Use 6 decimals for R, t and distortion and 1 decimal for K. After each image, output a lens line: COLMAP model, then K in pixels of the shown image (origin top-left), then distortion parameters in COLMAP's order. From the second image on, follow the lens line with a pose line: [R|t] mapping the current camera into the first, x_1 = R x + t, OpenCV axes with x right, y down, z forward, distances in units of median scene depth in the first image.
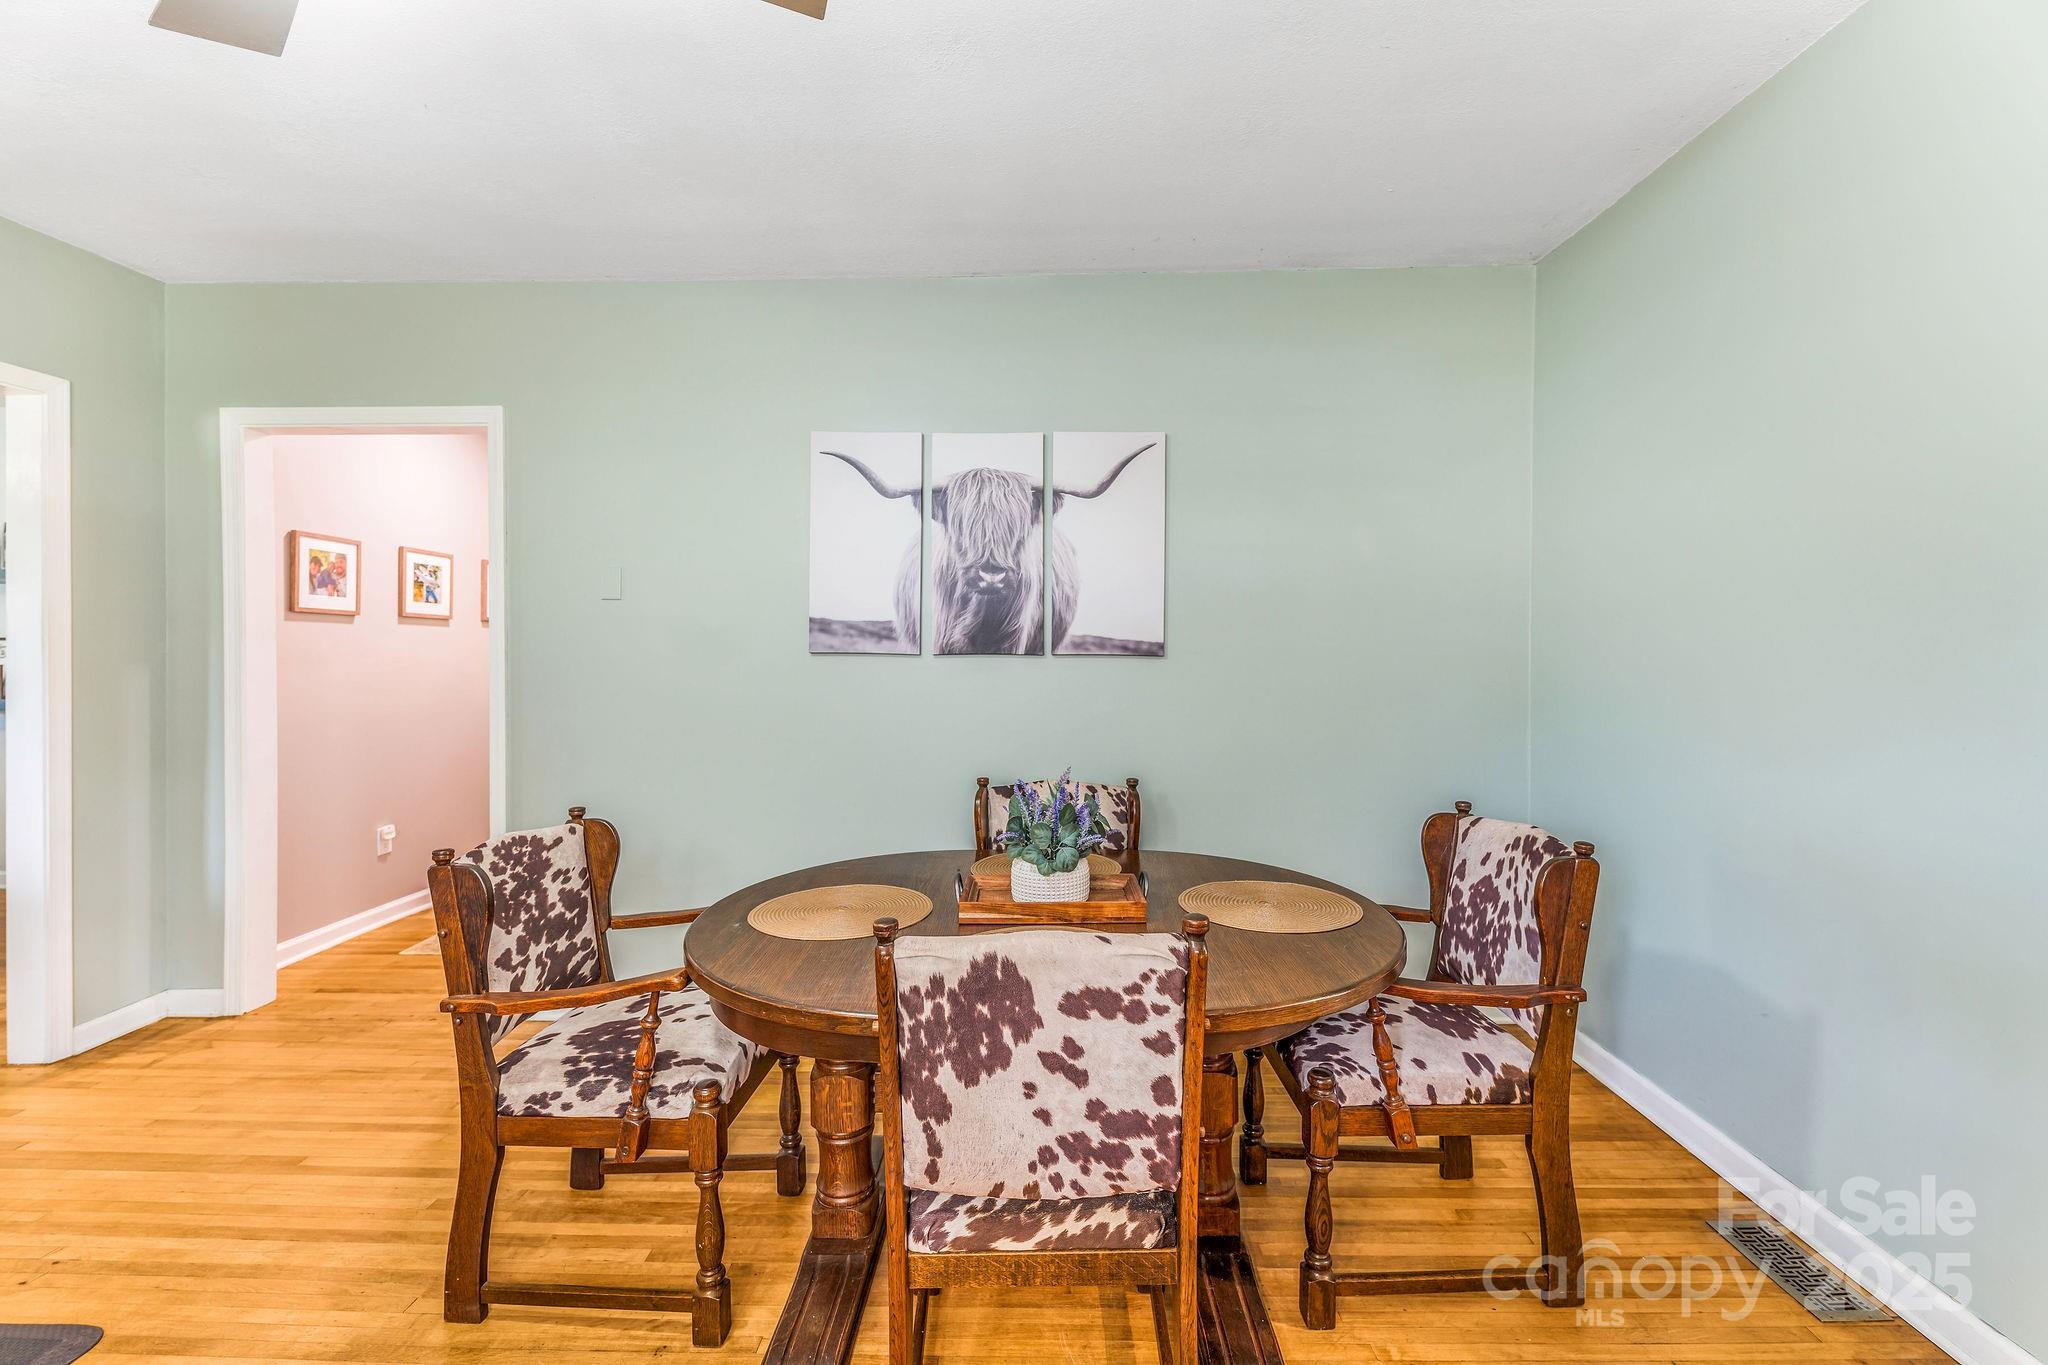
lens RADIAL K [[844.3, 0, 1096.1], [0, 844.3, 654.0], [0, 0, 1]] dist [0.009749, -0.003979]
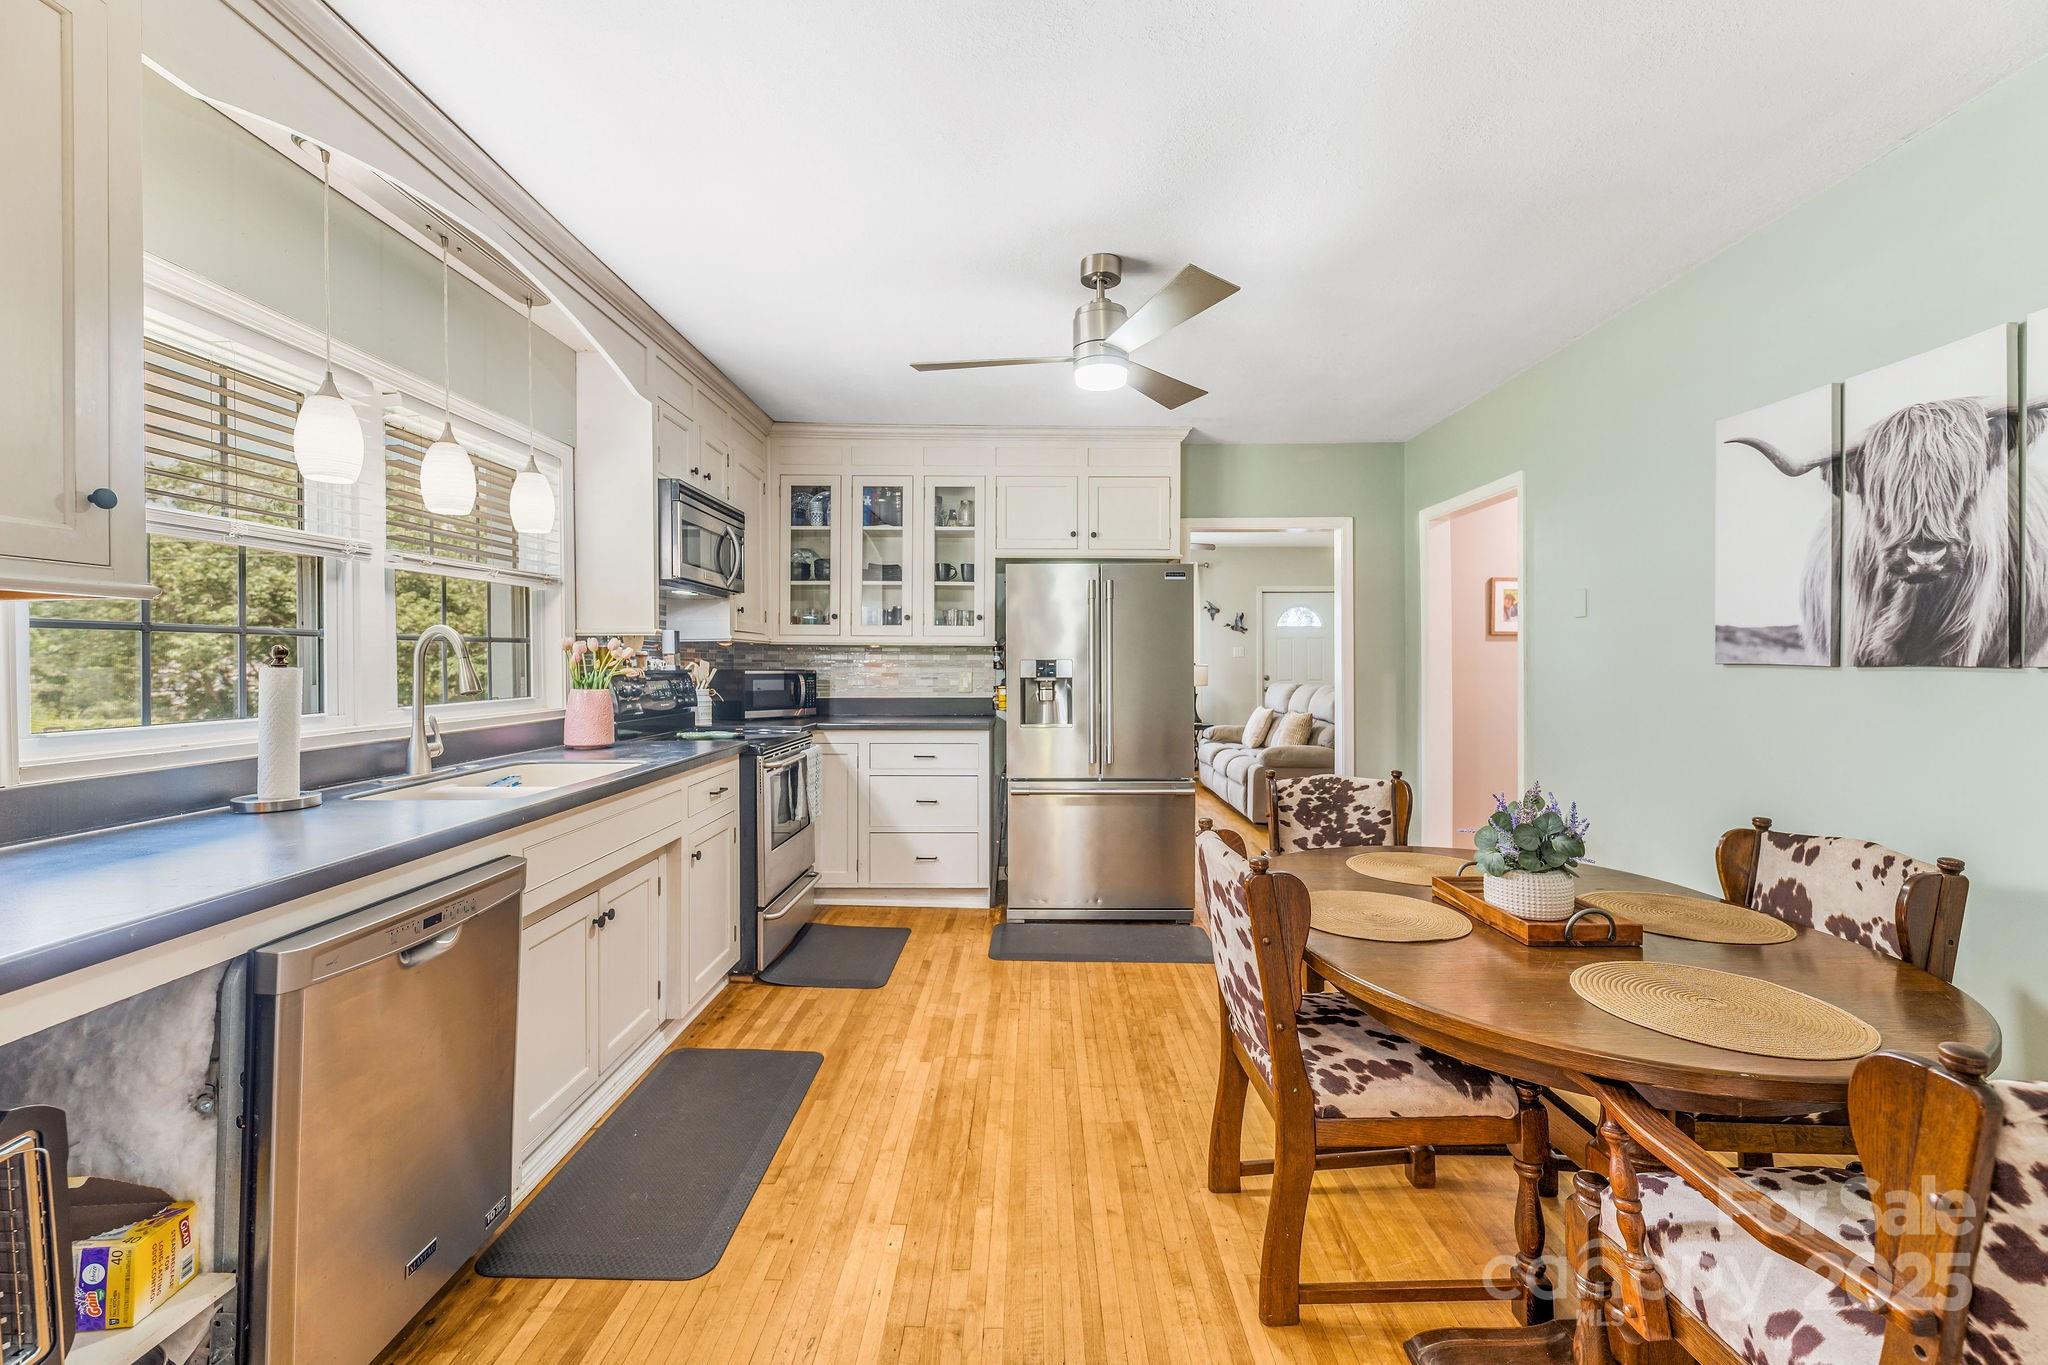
lens RADIAL K [[844.3, 0, 1007.4], [0, 844.3, 677.7], [0, 0, 1]] dist [0.009749, -0.003979]
pose [[-0.008295, 0.016678, -0.999826, 0.593395], [0.001879, 0.999859, 0.016663, -0.003414], [0.999964, -0.001741, -0.008326, 0.238851]]
